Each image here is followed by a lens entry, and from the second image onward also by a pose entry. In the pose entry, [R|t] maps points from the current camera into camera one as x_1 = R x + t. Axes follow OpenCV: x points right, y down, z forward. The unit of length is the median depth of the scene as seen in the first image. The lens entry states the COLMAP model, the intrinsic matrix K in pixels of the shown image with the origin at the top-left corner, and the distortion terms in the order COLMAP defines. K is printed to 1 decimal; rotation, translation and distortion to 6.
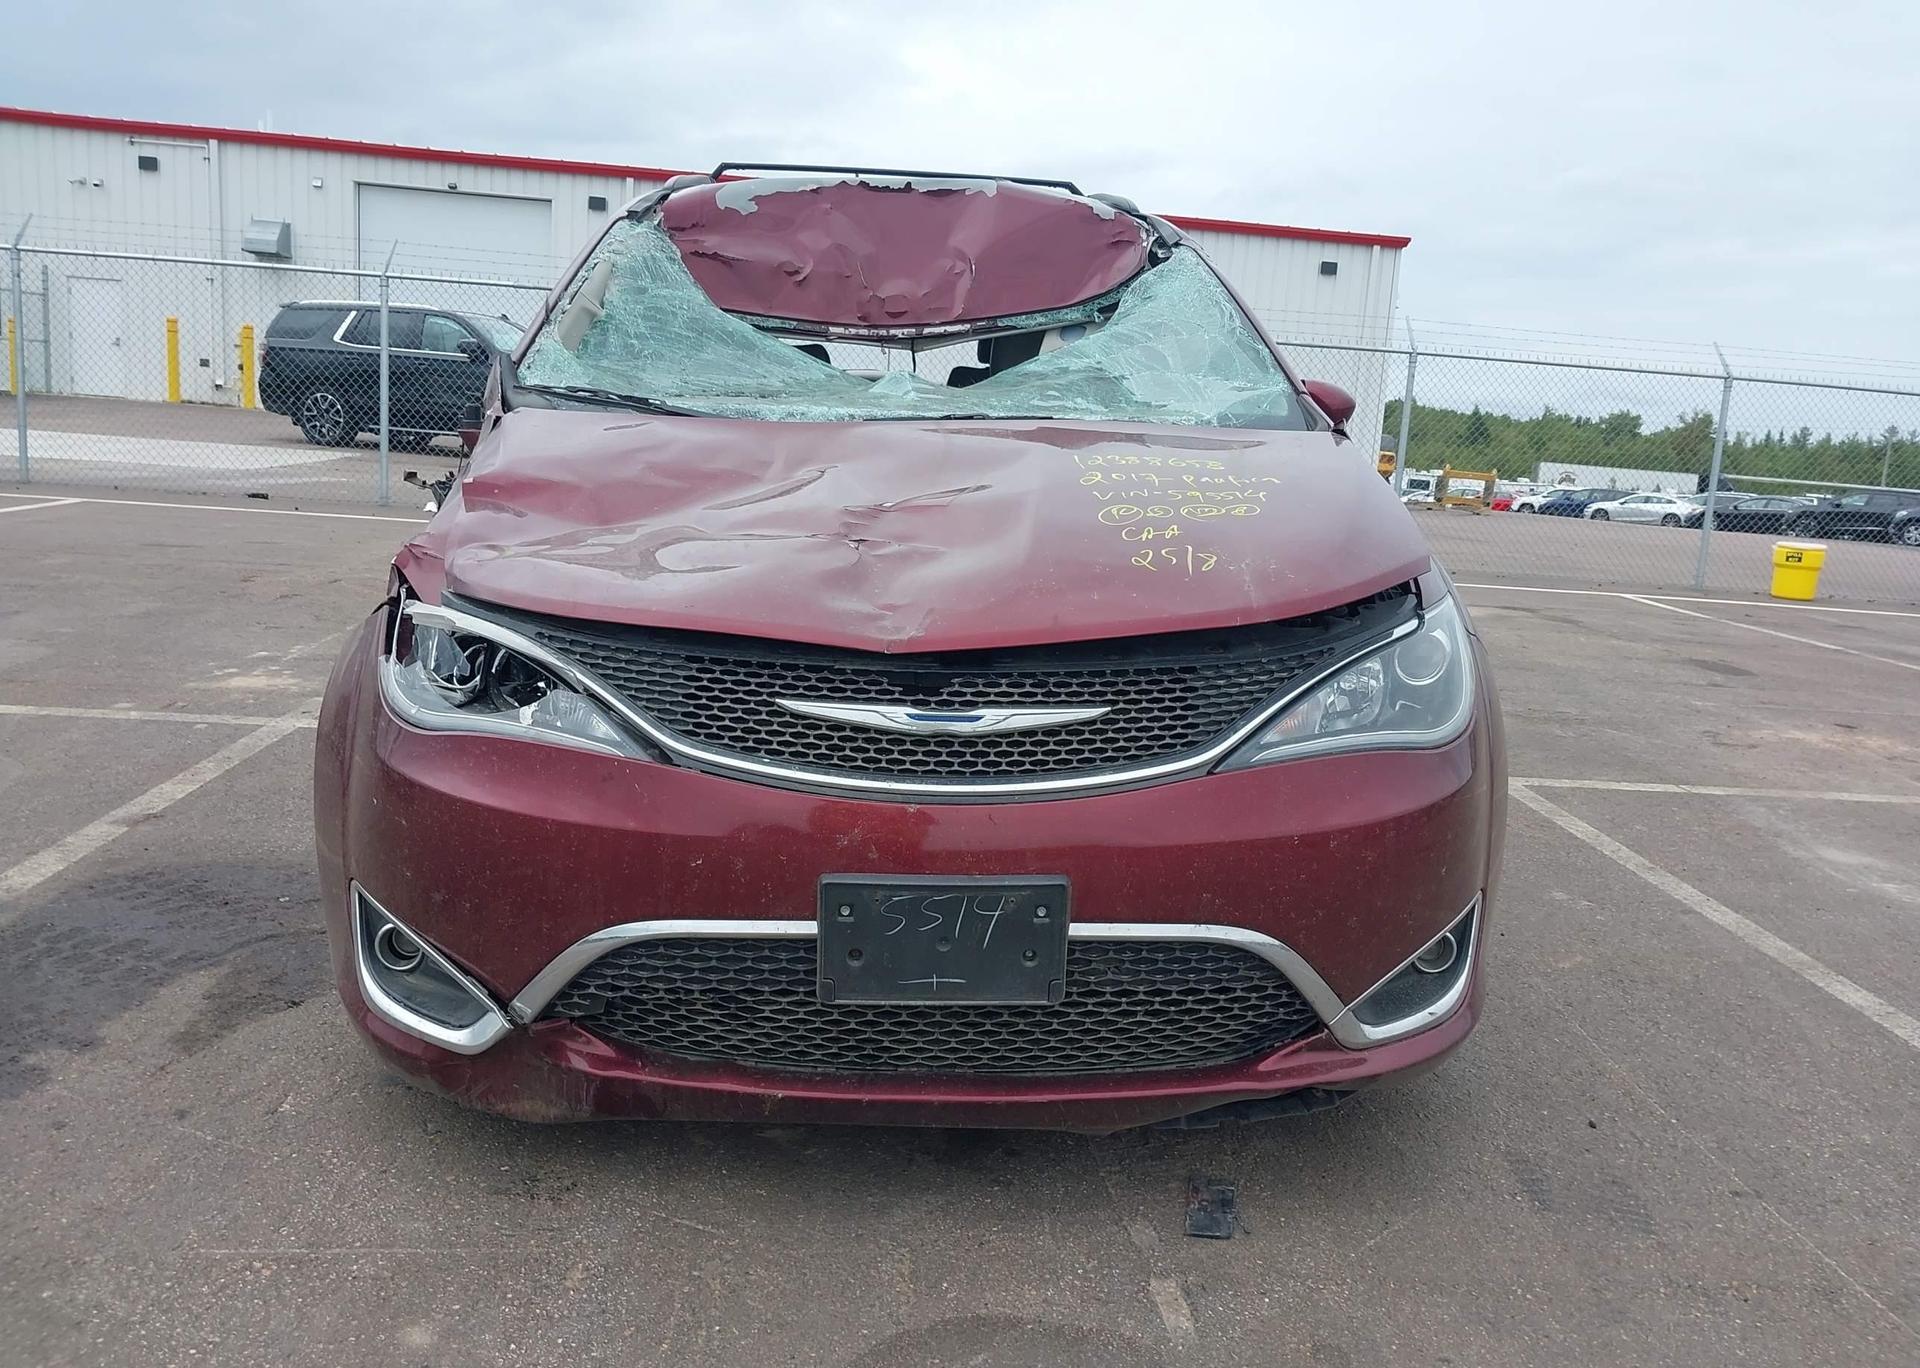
lens RADIAL K [[1516.5, 0, 943.1], [0, 1516.5, 718.7], [0, 0, 1]] dist [0.041474, -0.081523]
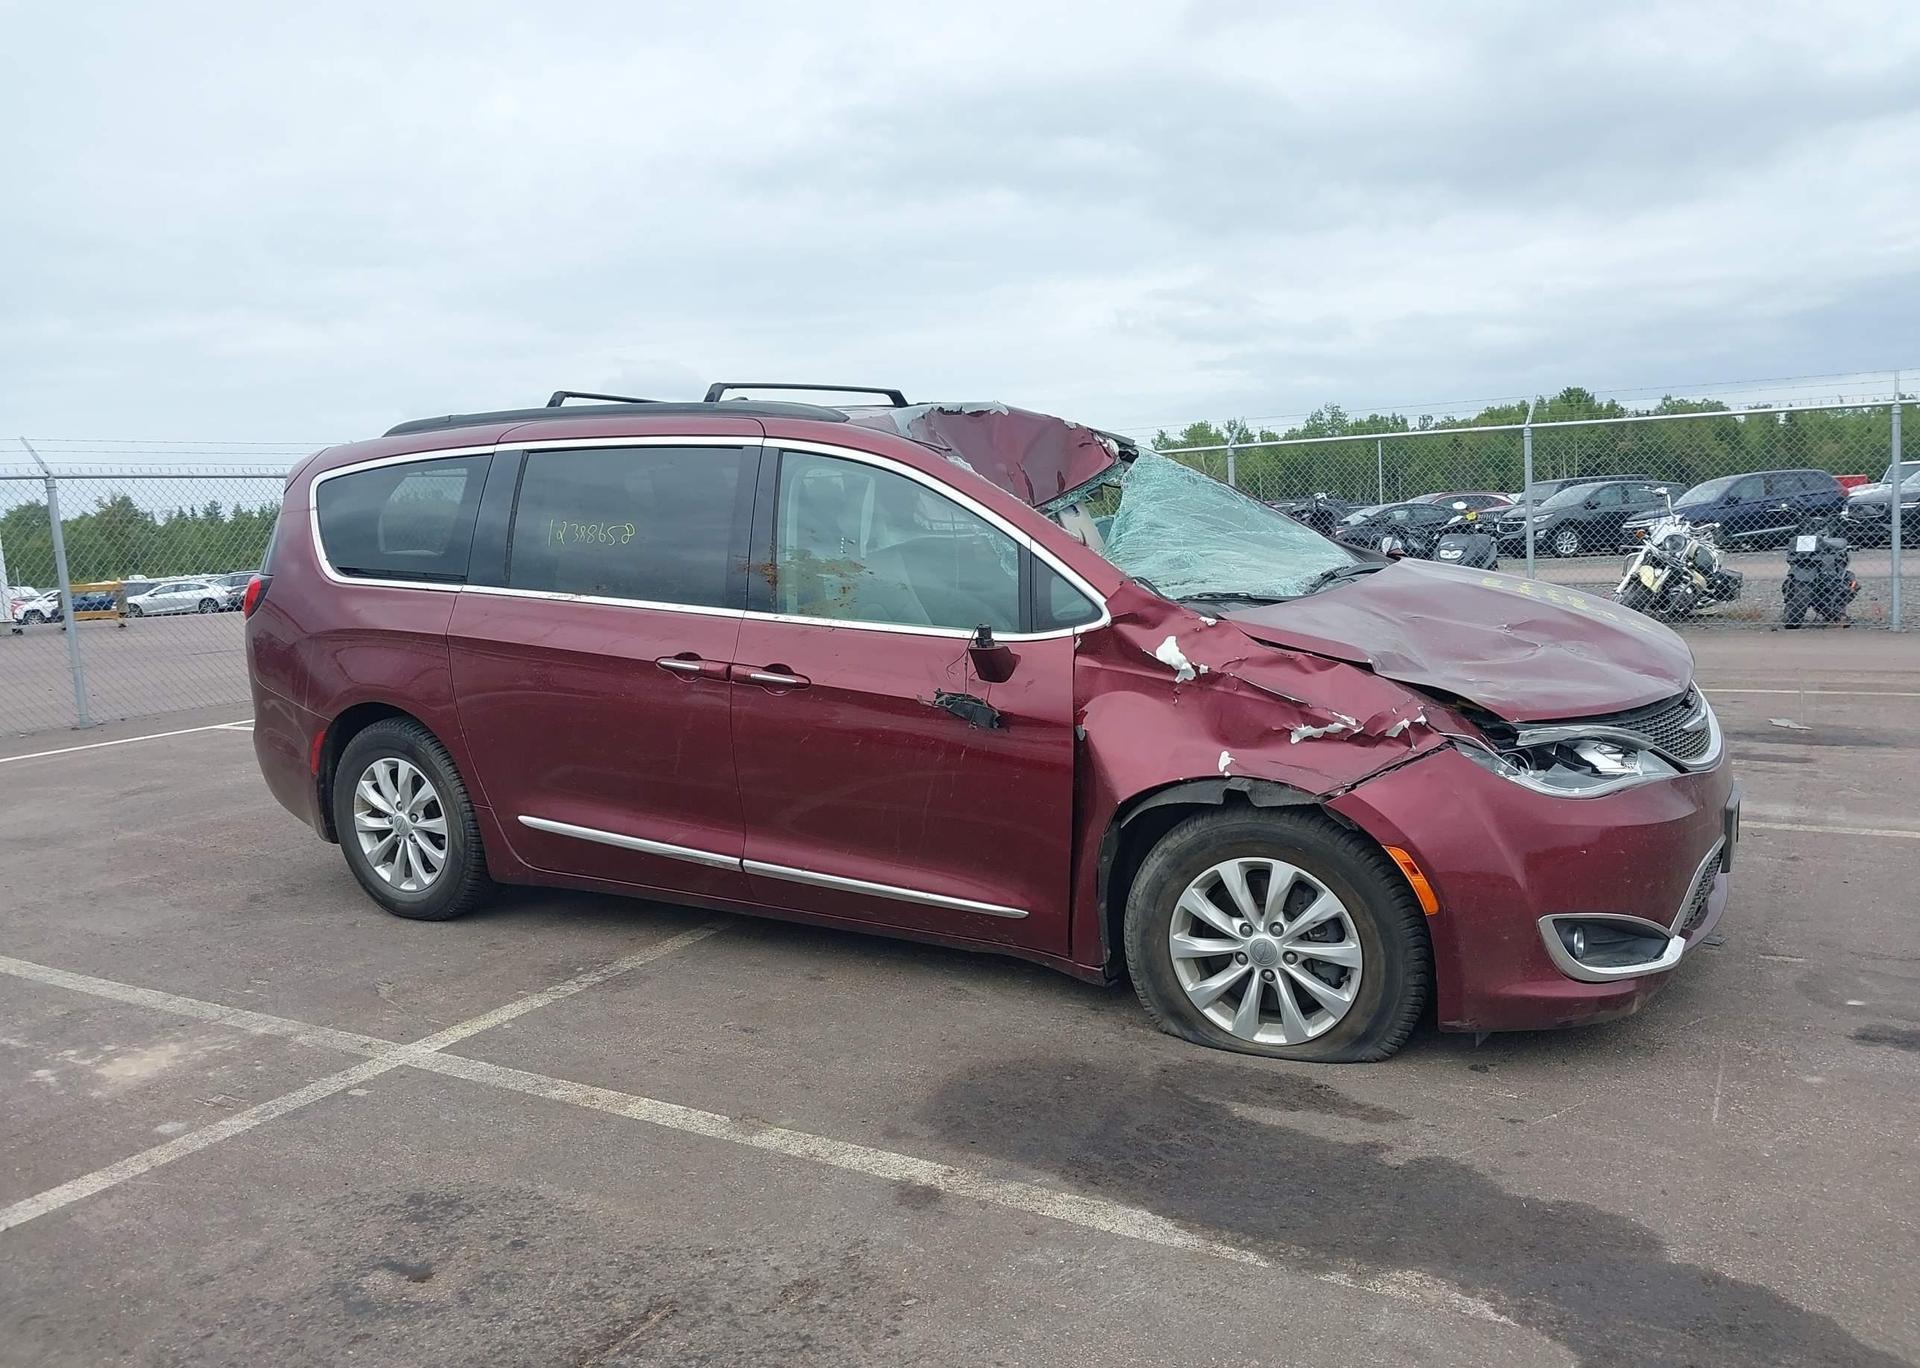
lens RADIAL K [[1513.8, 0, 955.6], [0, 1513.8, 686.3], [0, 0, 1]] dist [0.056076, -0.086350]
pose [[0.554412, -0.190075, 0.810246, -0.909626], [0.246152, 0.967463, 0.058526, -0.167851], [-0.795007, 0.166997, 0.583160, 0.253349]]
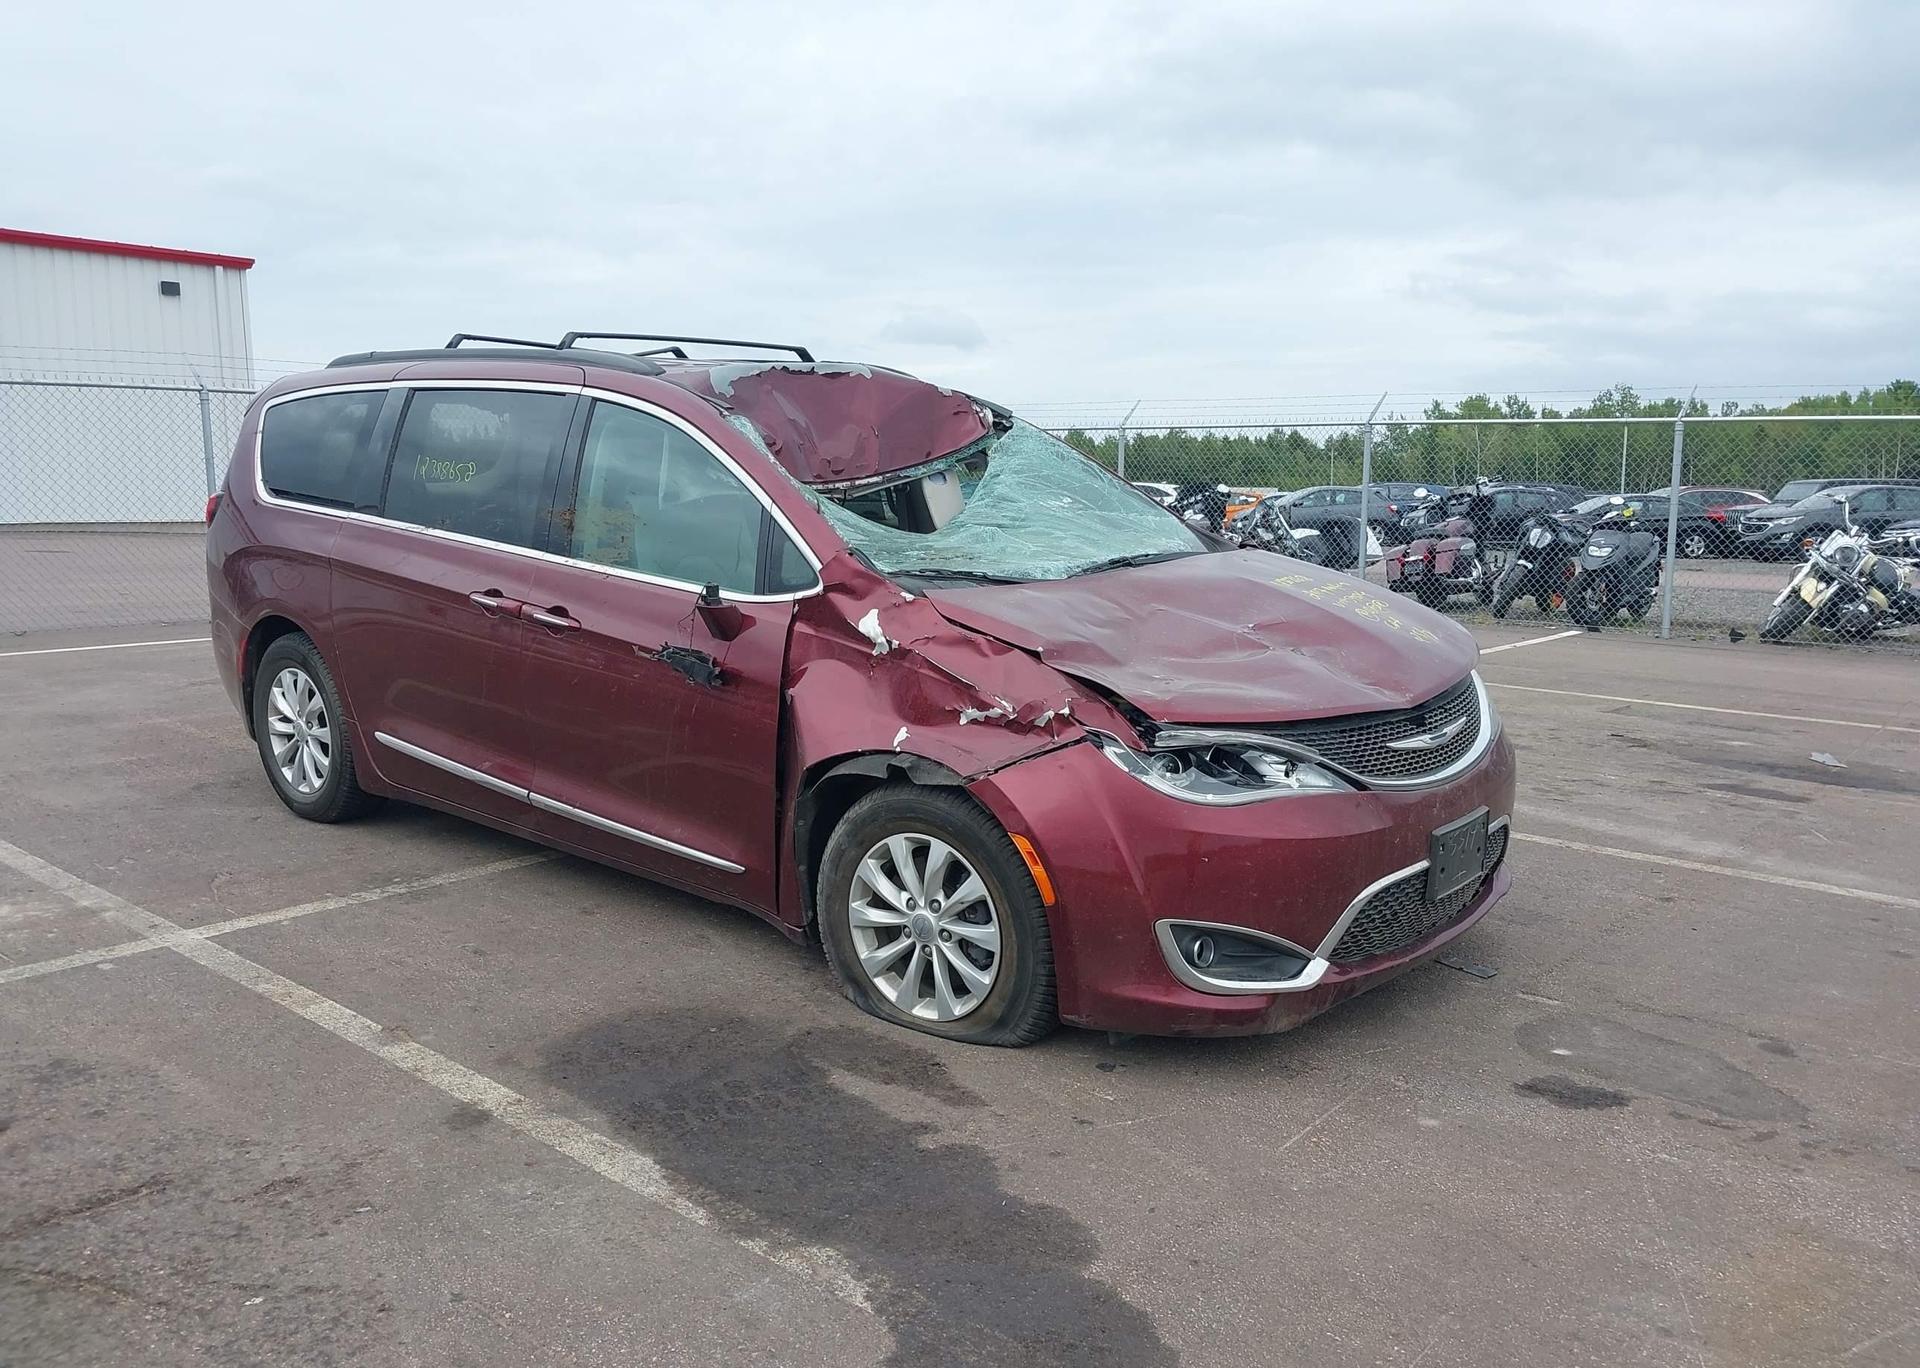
lens RADIAL K [[1496.6, 0, 964.5], [0, 1496.6, 711.2], [0, 0, 1]] dist [0.109194, -0.163408]
pose [[0.691120, -0.172091, 0.701953, -0.727209], [0.174378, 0.982250, 0.069122, -0.111508], [-0.701388, 0.074633, 0.708861, 0.030065]]
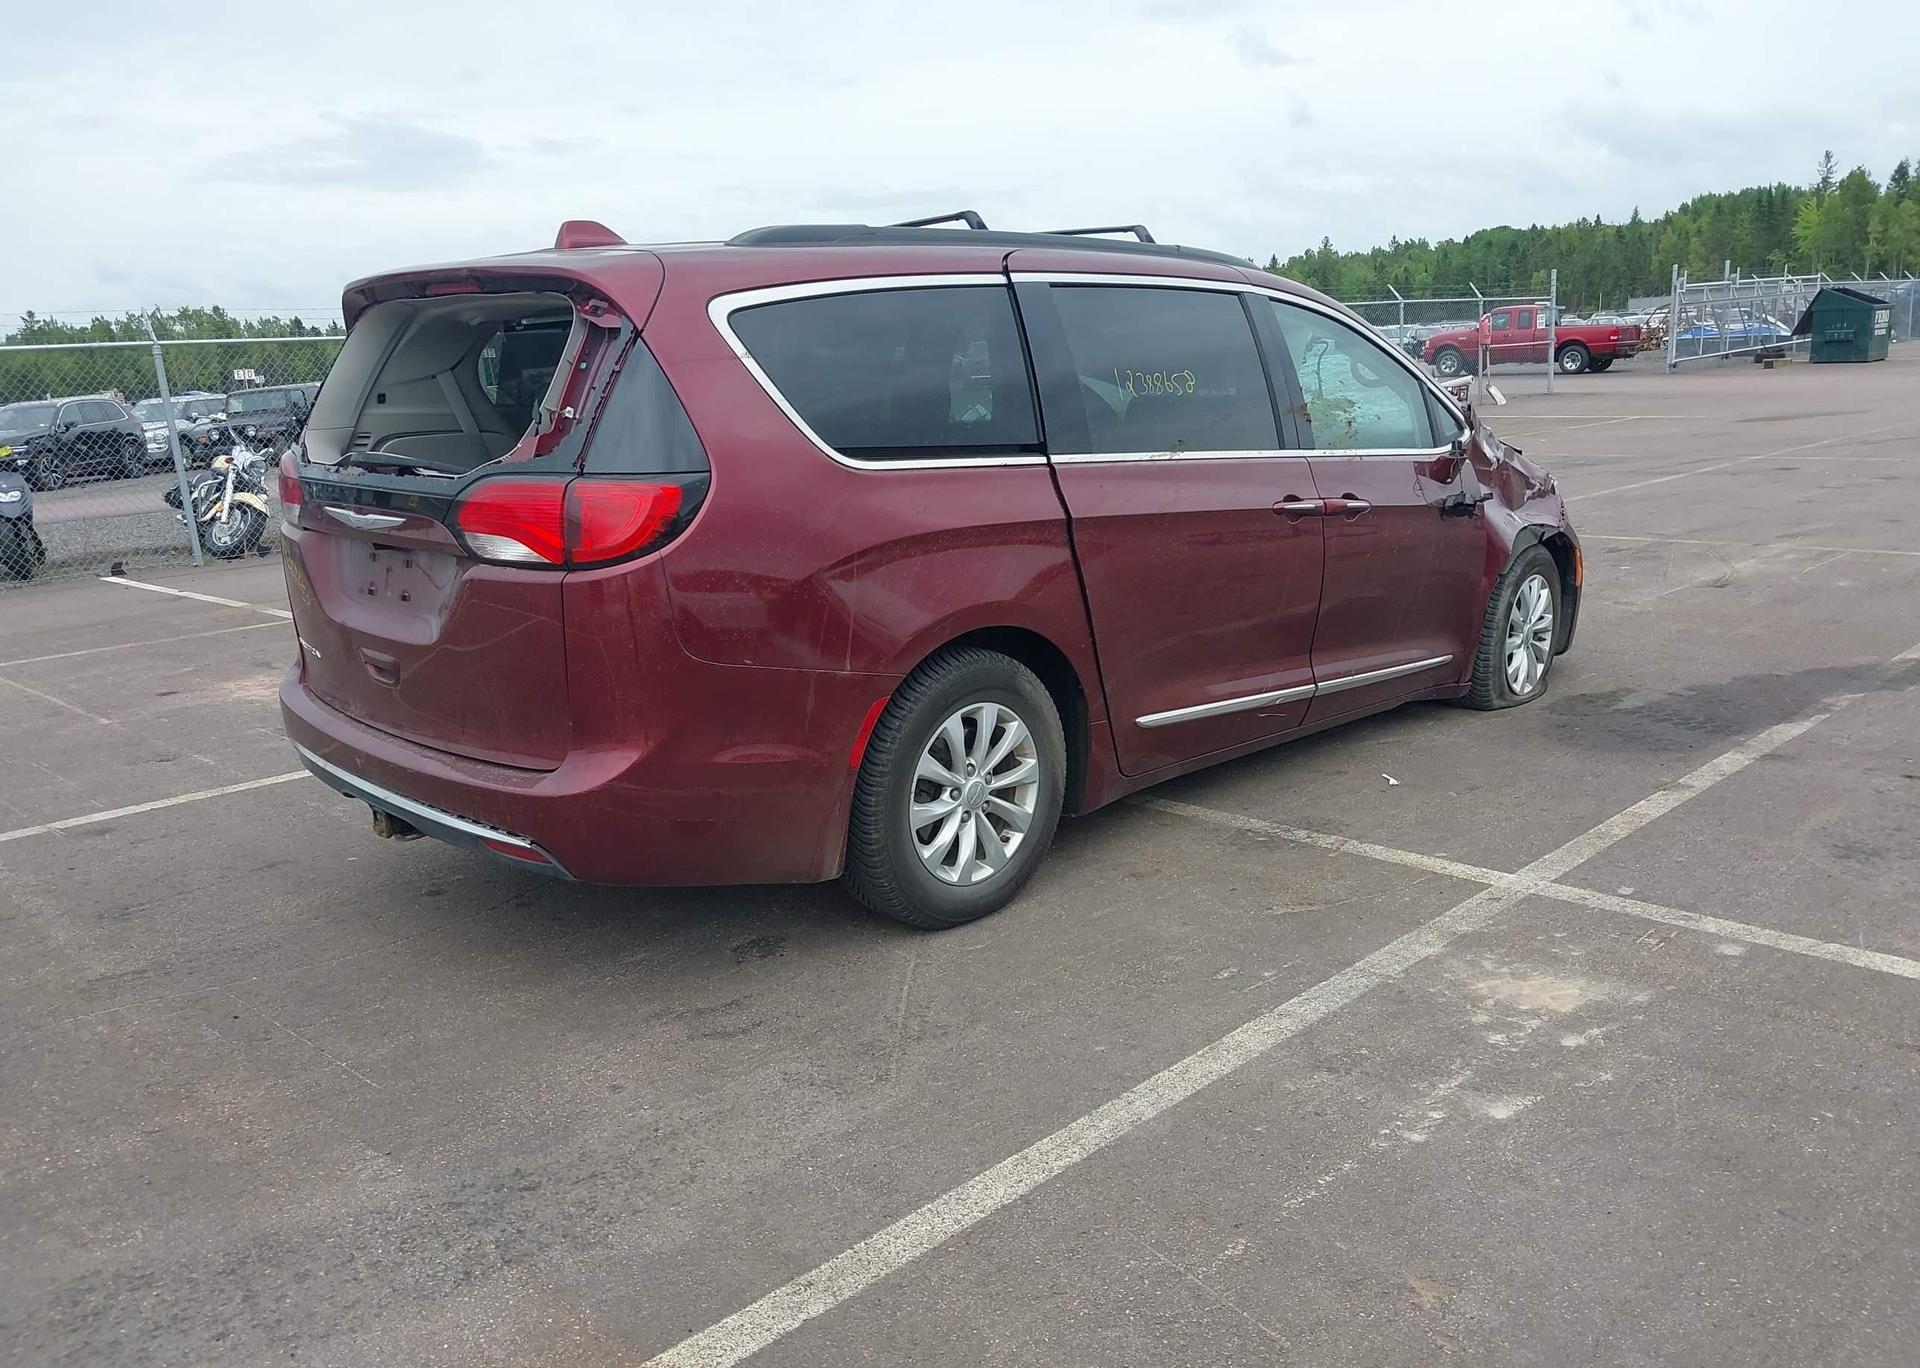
lens RADIAL K [[1516.5, 0, 943.1], [0, 1516.5, 718.7], [0, 0, 1]] dist [0.041474, -0.081523]
pose [[-0.660256, -0.209078, 0.721352, -0.814707], [0.155523, 0.901590, 0.403669, -0.469462], [-0.734761, 0.378712, -0.562764, 1.690749]]
